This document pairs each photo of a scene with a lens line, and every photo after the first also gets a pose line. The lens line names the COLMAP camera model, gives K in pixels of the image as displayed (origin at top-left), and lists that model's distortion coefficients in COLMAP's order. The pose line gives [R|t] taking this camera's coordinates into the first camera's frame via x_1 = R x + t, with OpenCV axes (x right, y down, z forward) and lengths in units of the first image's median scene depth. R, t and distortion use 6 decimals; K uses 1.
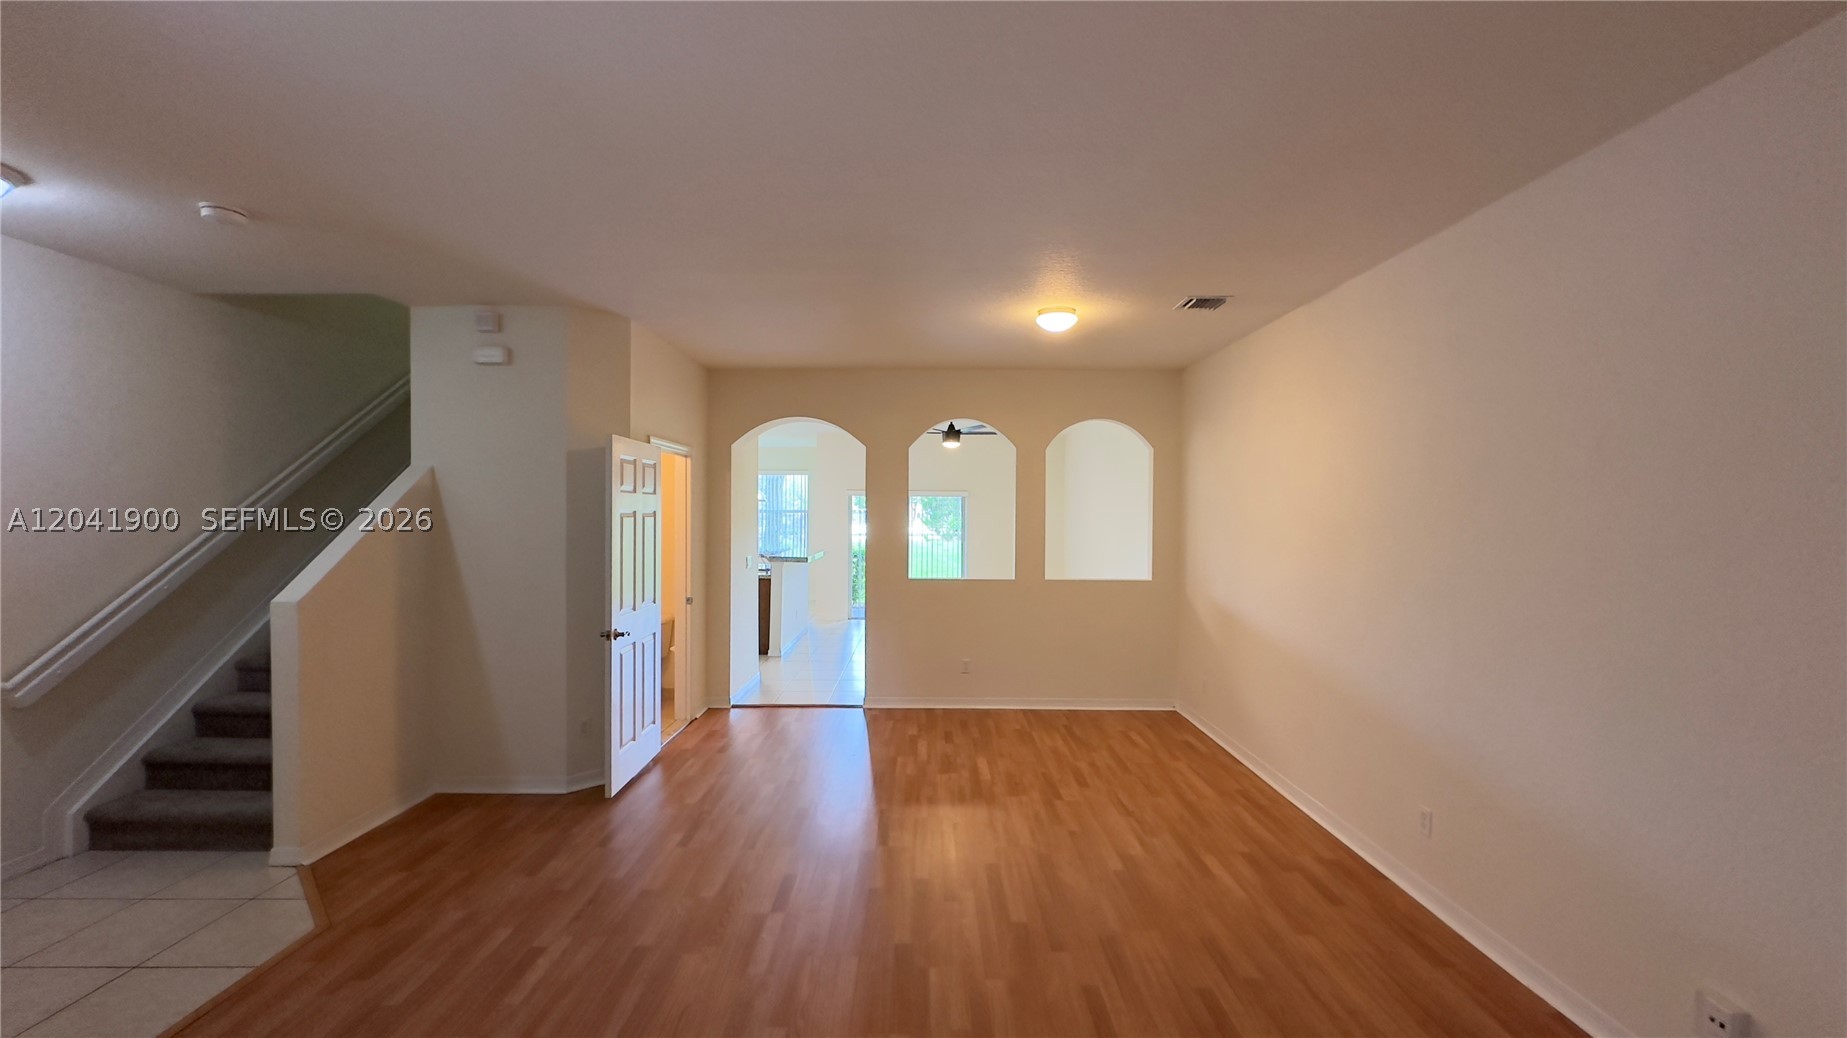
lens RADIAL K [[735.0, 0, 920.3], [0, 735.0, 516.9], [0, 0, 1]] dist [-0.003661, 0.001688]
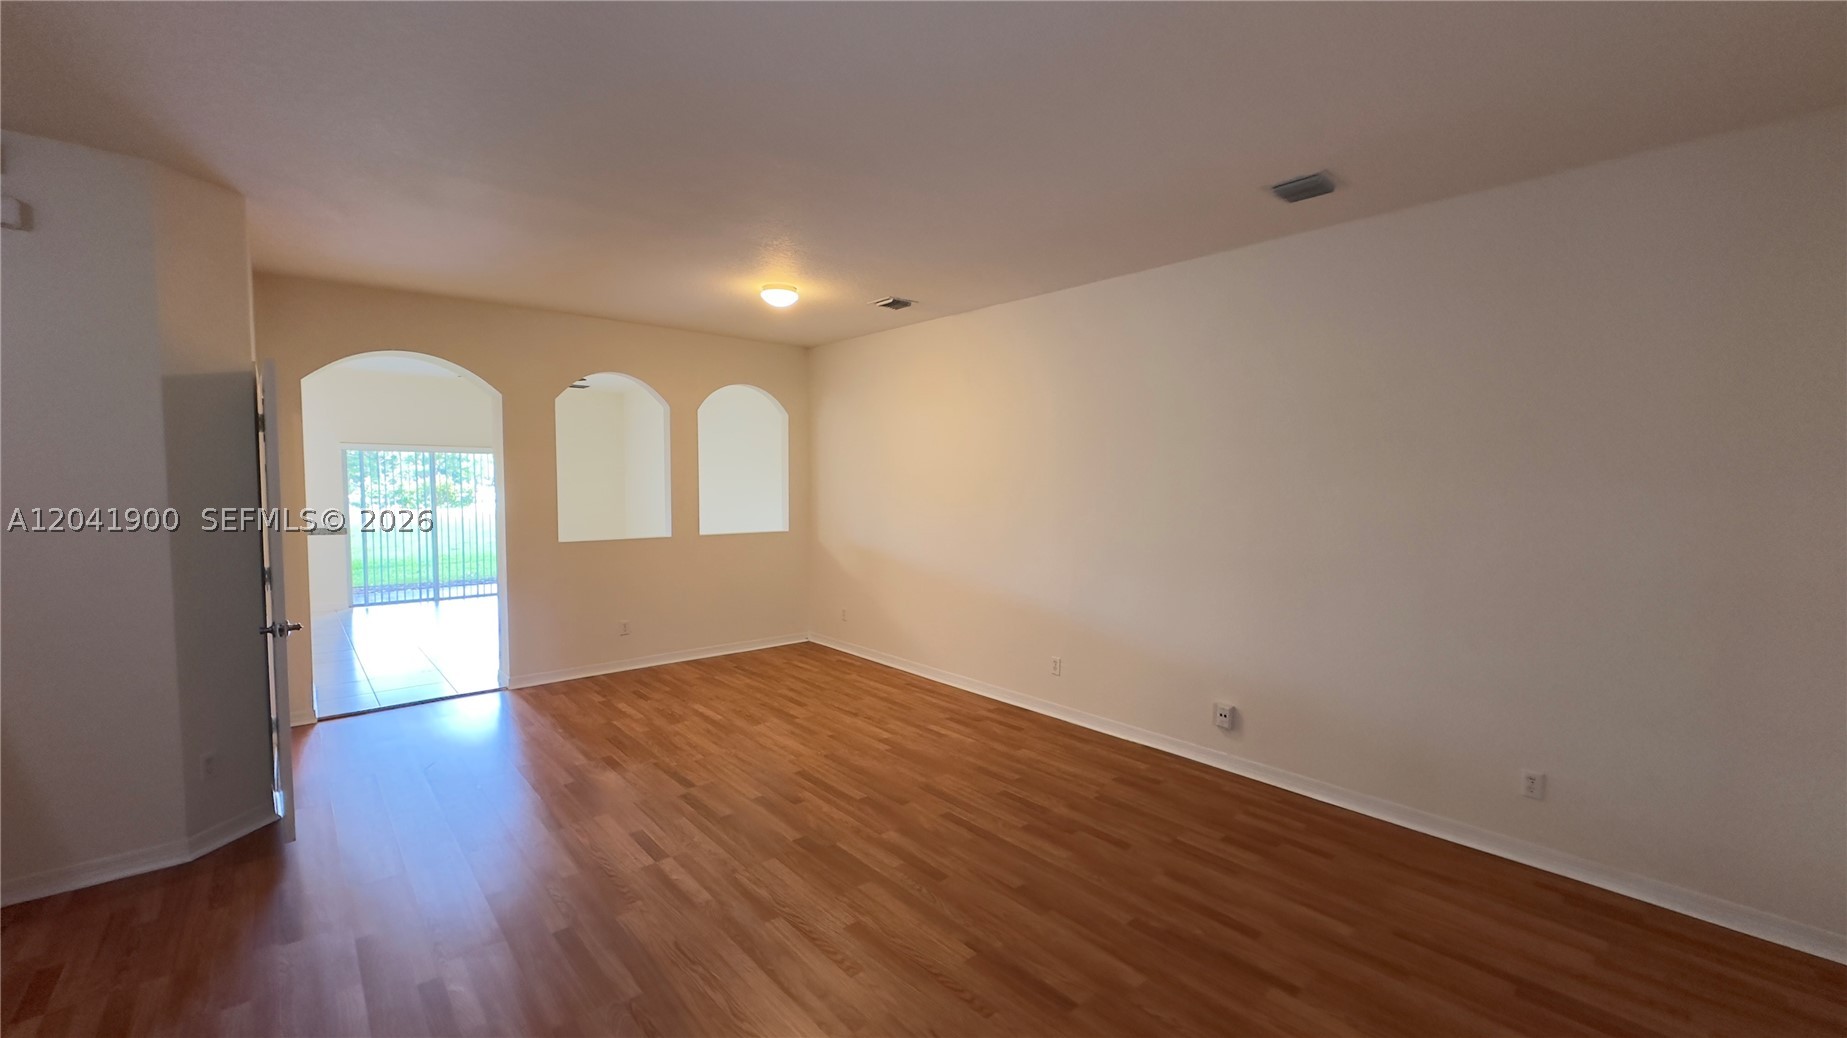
lens RADIAL K [[735.0, 0, 925.6], [0, 735.0, 516.6], [0, 0, 1]] dist [-0.003661, 0.001688]
pose [[0.751029, -0.035830, 0.659296, -0.401923], [0.002380, 0.998667, 0.051562, 0.007825], [-0.660264, -0.037156, 0.750113, 0.007513]]
